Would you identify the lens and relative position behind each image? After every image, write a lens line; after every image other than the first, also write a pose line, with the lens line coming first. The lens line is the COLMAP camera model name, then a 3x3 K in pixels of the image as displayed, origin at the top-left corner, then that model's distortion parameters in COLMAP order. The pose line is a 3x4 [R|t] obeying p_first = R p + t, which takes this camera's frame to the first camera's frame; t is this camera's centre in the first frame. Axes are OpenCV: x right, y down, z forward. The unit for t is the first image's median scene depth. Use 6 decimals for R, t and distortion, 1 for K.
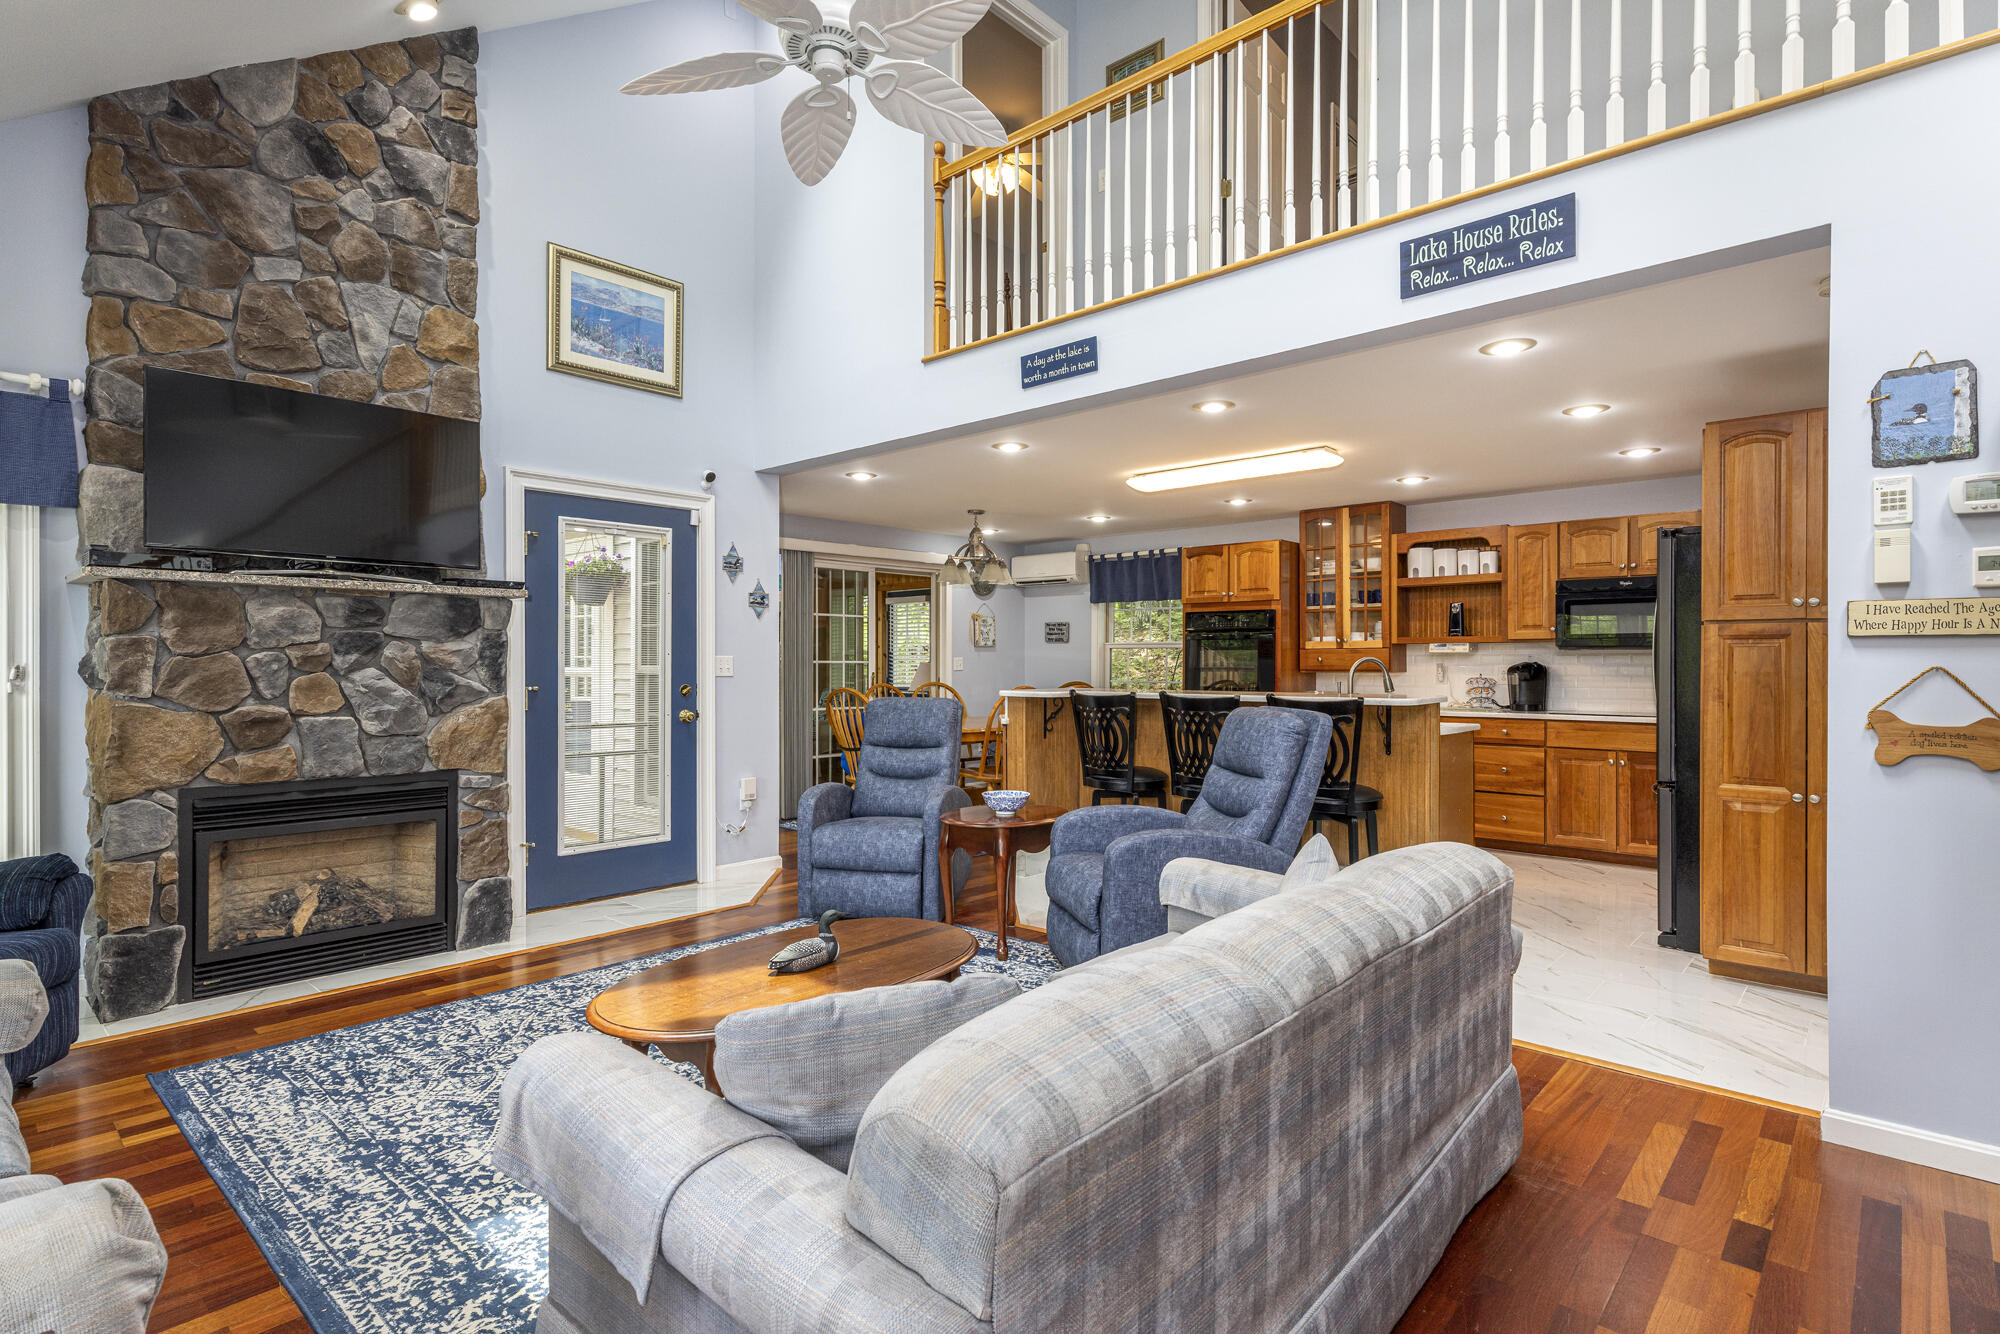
lens RADIAL K [[999.3, 0, 1007.7], [0, 999.3, 665.3], [0, 0, 1]] dist [0.004691, -0.000980]
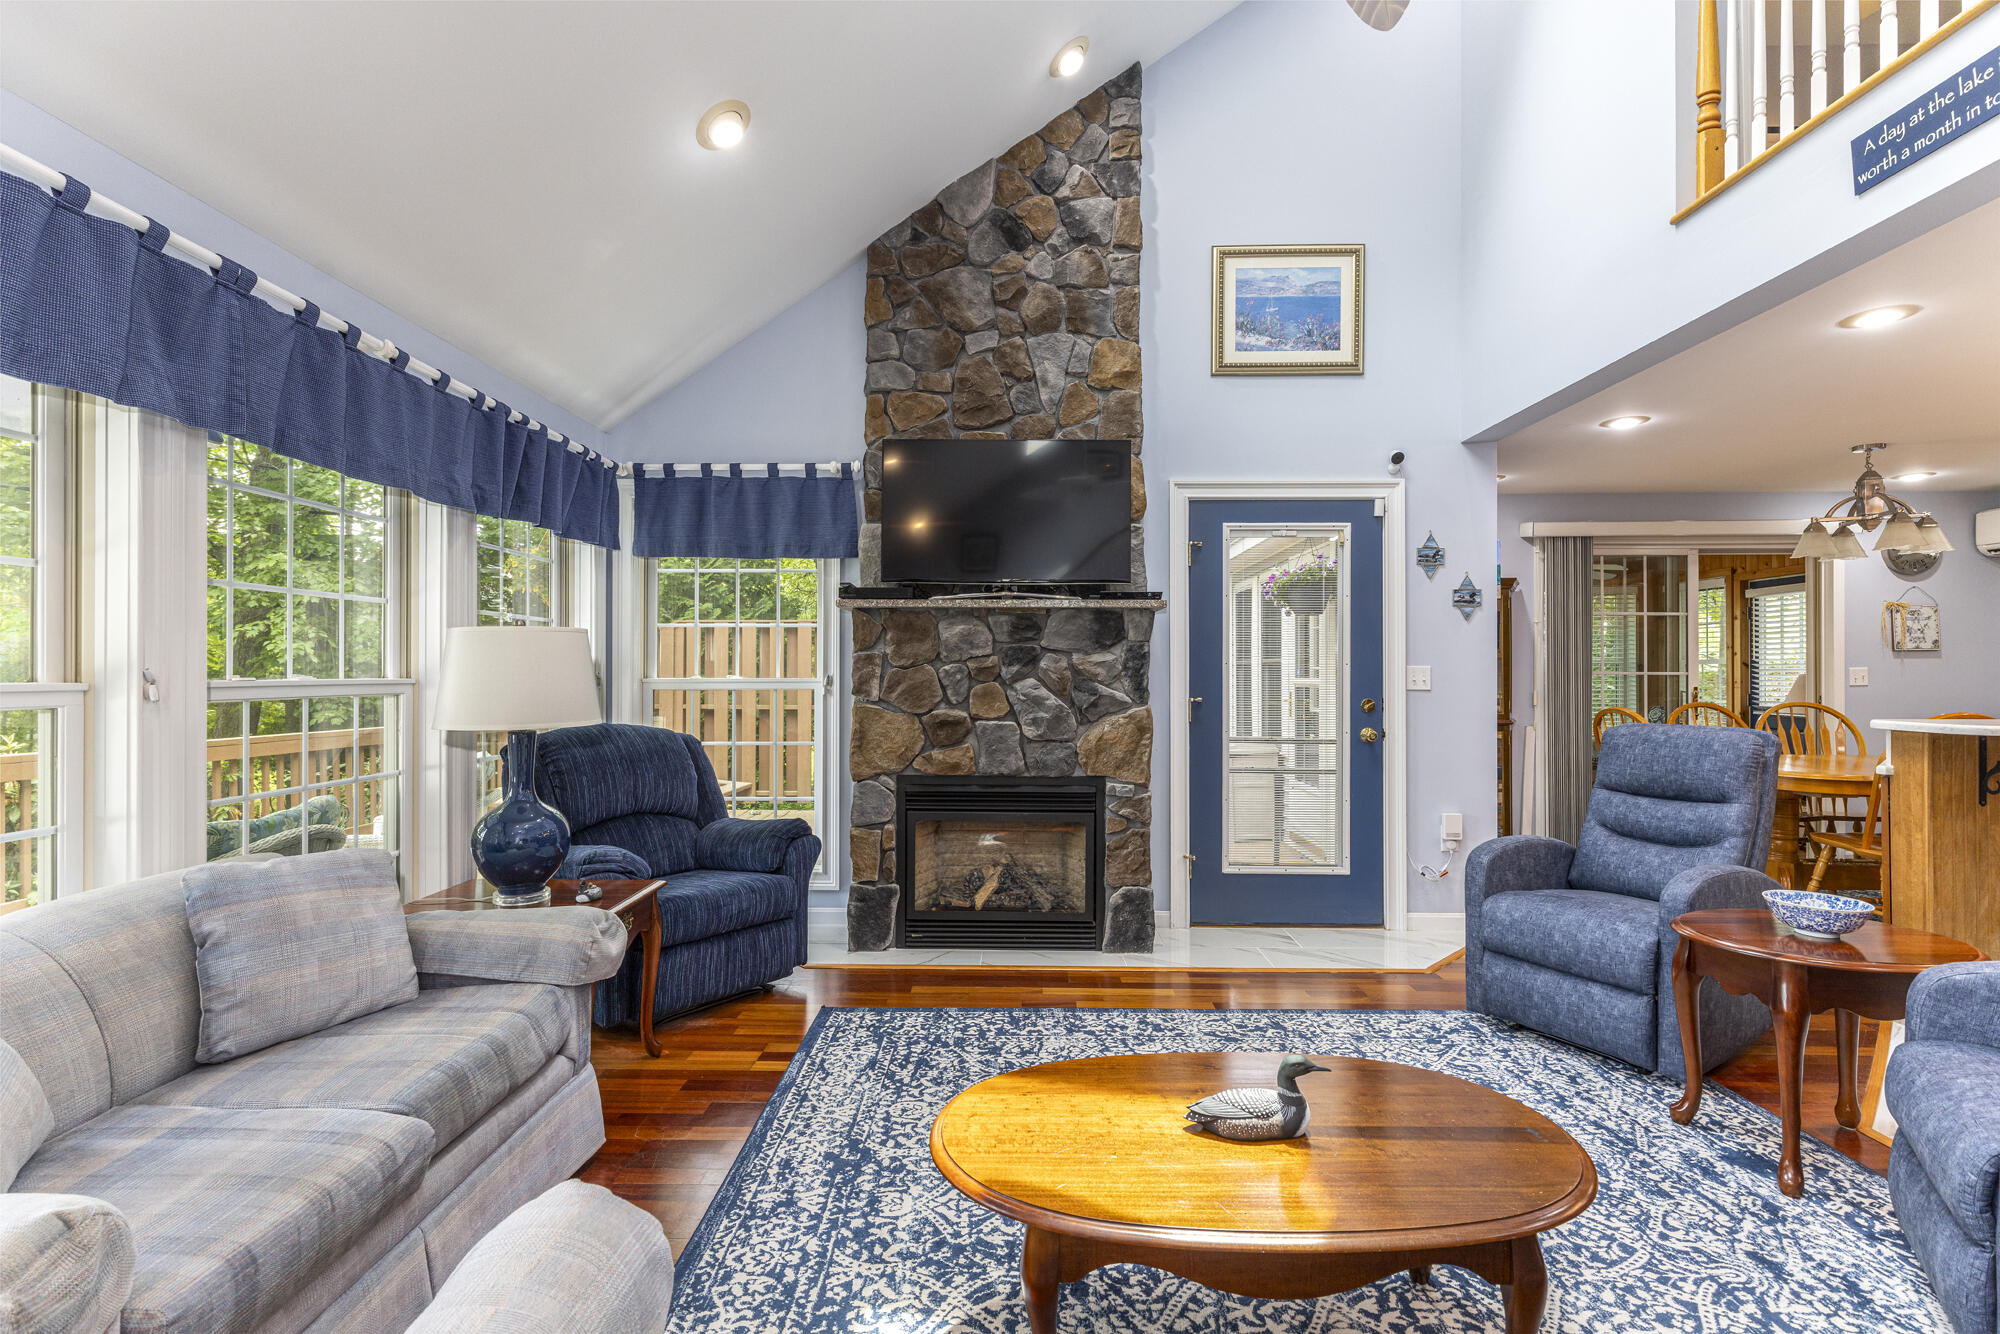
lens RADIAL K [[909.7, 0, 997.2], [0, 909.7, 666.3], [0, 0, 1]] dist [0.002613, -0.000887]
pose [[0.648715, -0.005253, -0.761014, 0.103928], [-0.003275, 0.999948, -0.009694, -0.000585], [0.761025, 0.008781, 0.648663, 0.329100]]
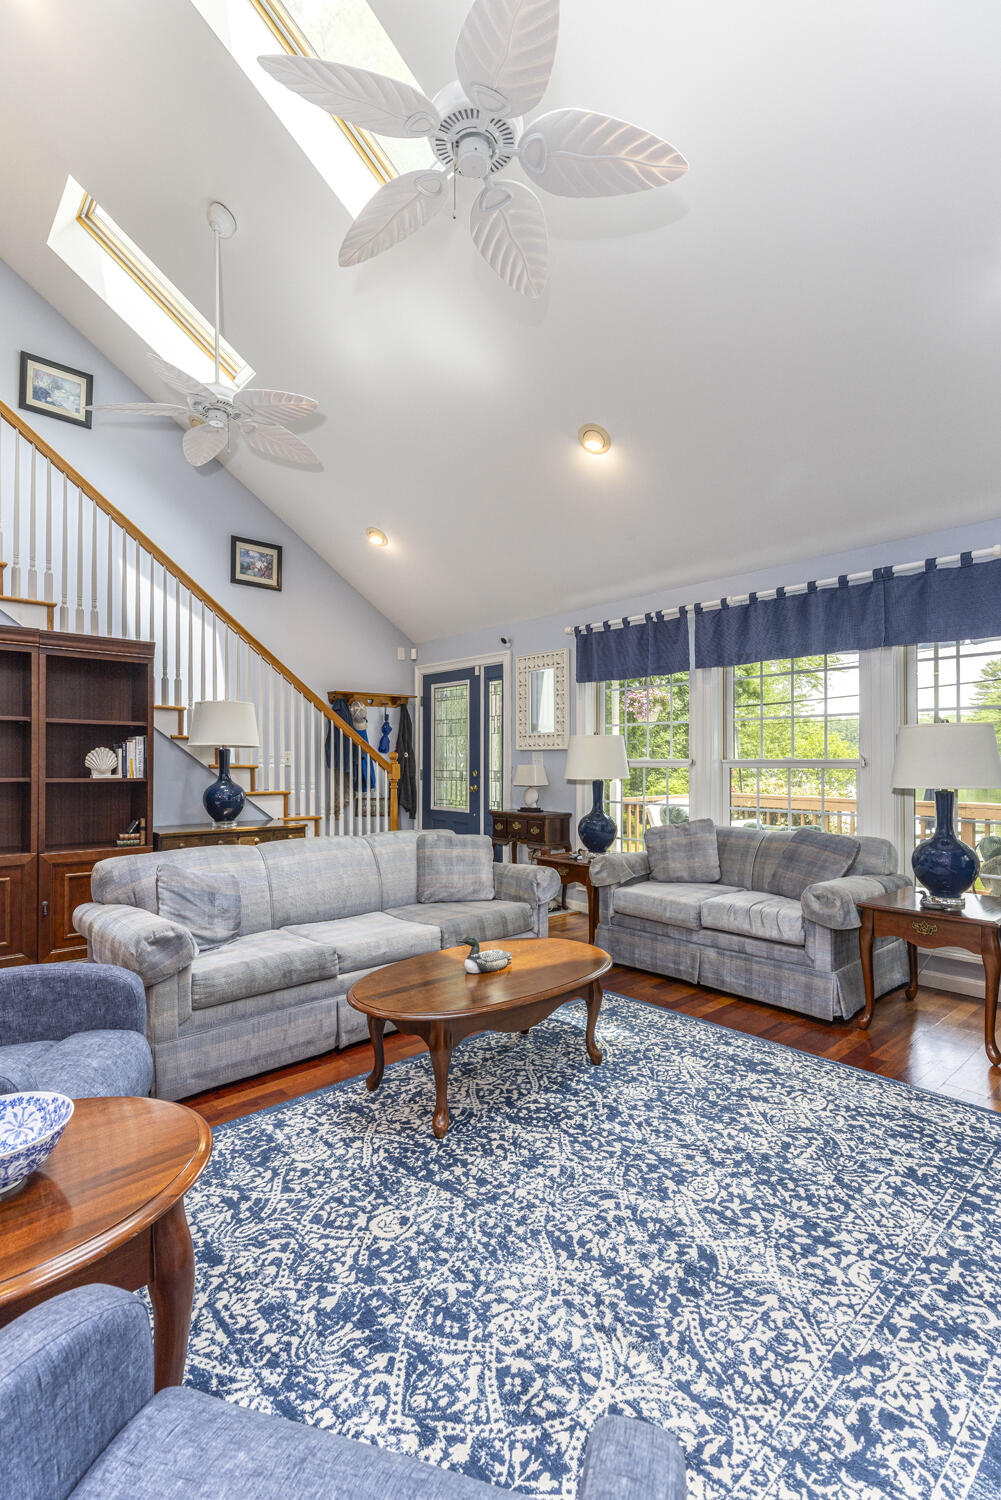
lens RADIAL K [[695.3, 0, 491.6], [0, 695.3, 752.1], [0, 0, 1]] dist [0.000790, 0.002430]
pose [[-0.992578, 0.001787, 0.121595, -0.225915], [0.001148, 0.999985, -0.005319, 0.000060], [-0.121602, -0.005140, -0.992566, 1.362841]]
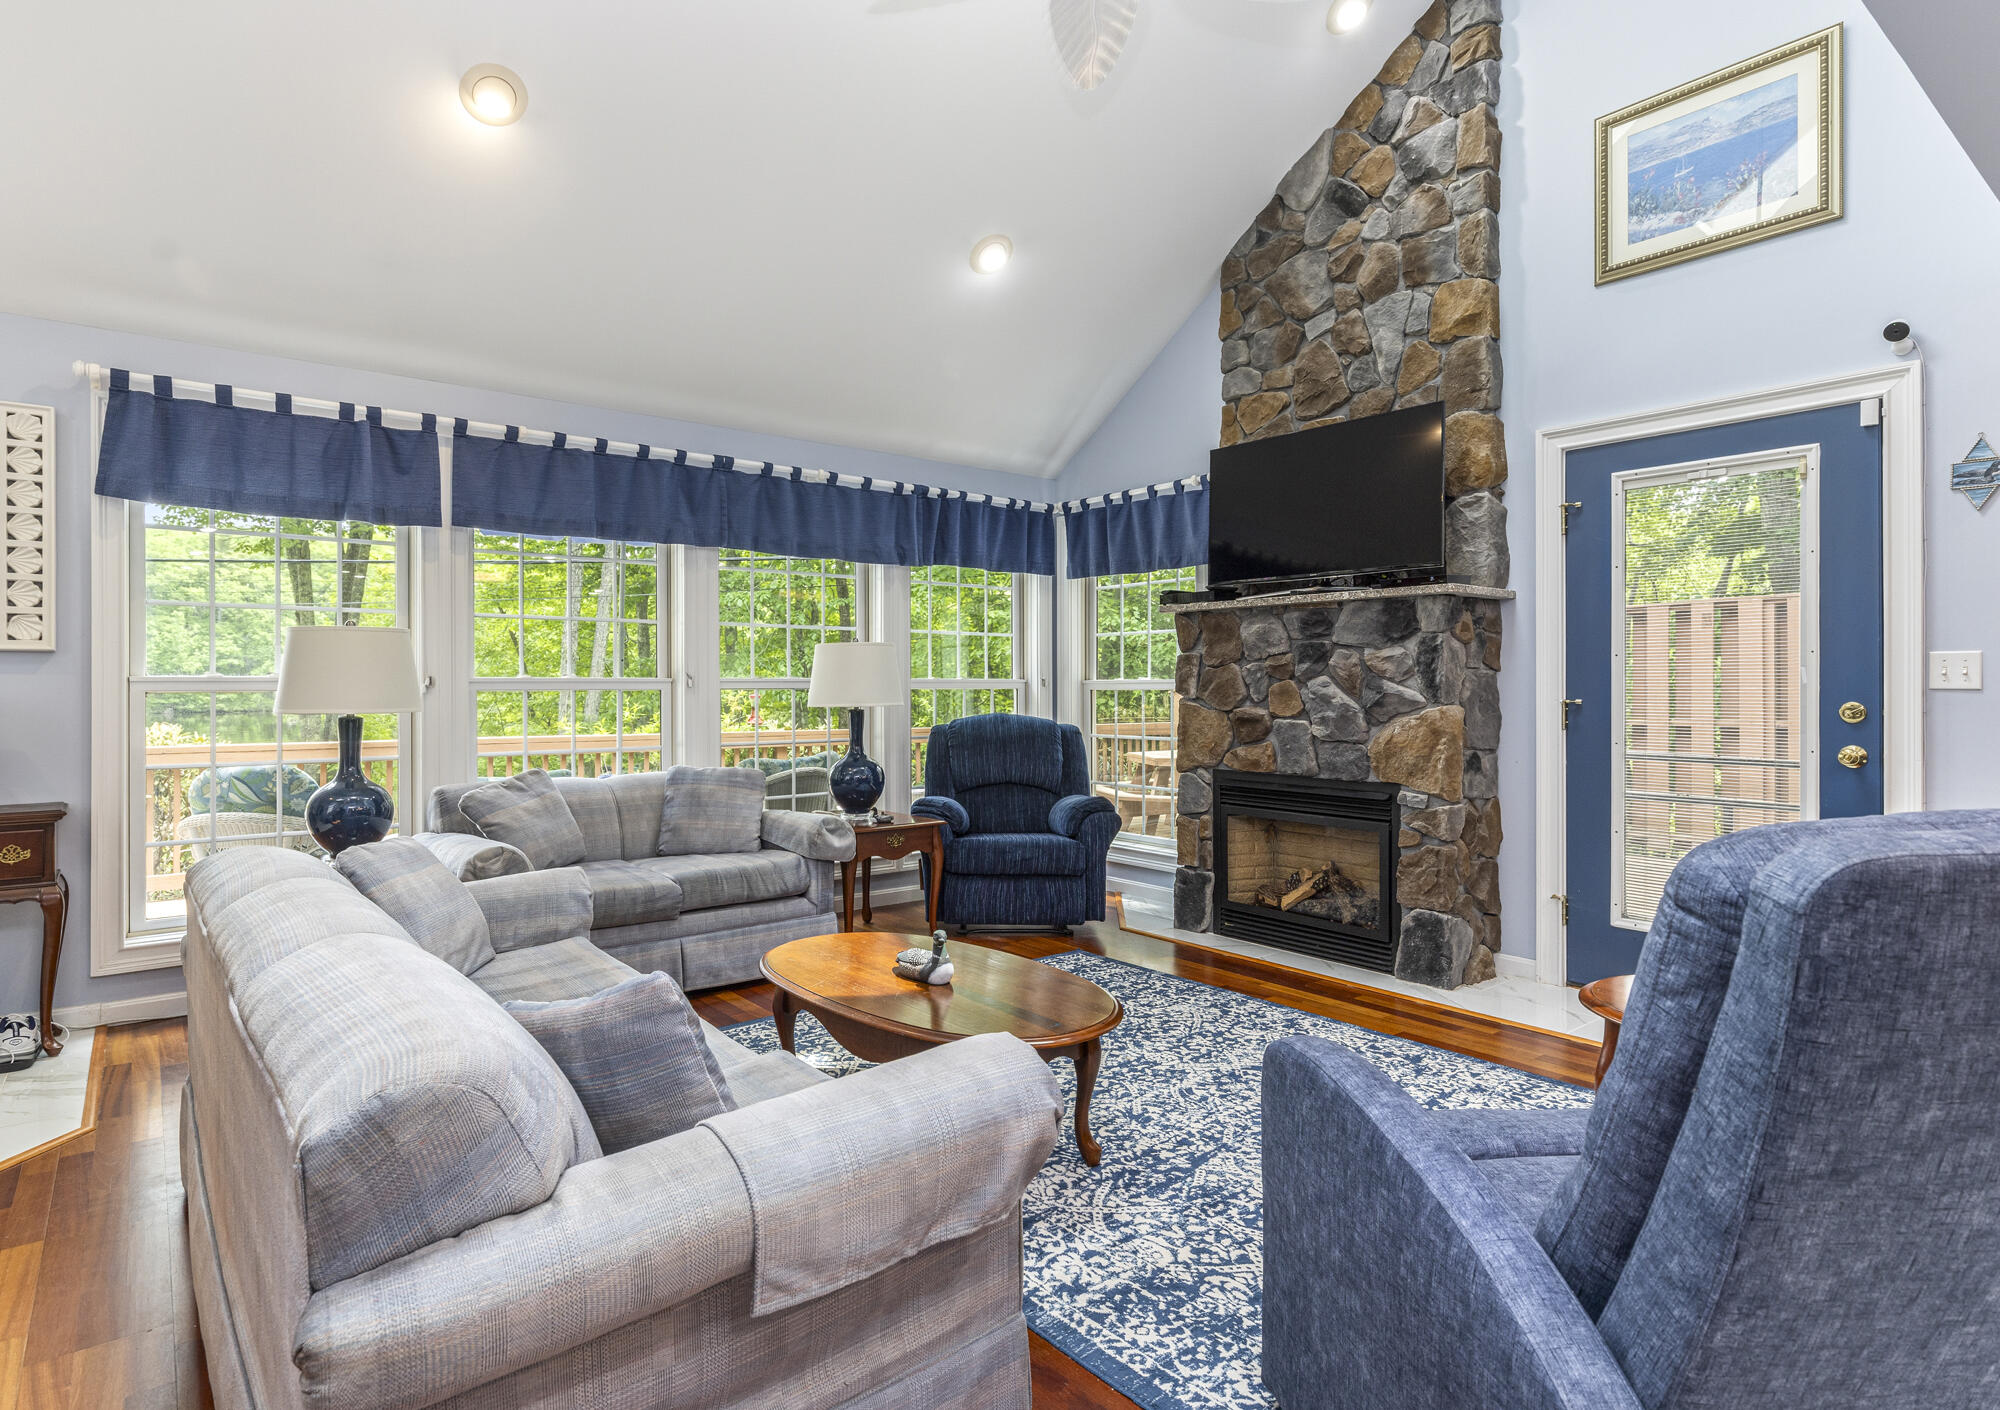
lens RADIAL K [[1058.8, 0, 937.7], [0, 1058.8, 684.9], [0, 0, 1]] dist [0.005012, -0.002189]
pose [[-0.195568, -0.002758, -0.980686, 0.547441], [-0.001963, 0.999995, -0.002421, 0.016111], [0.980688, 0.001452, -0.195572, 0.836480]]
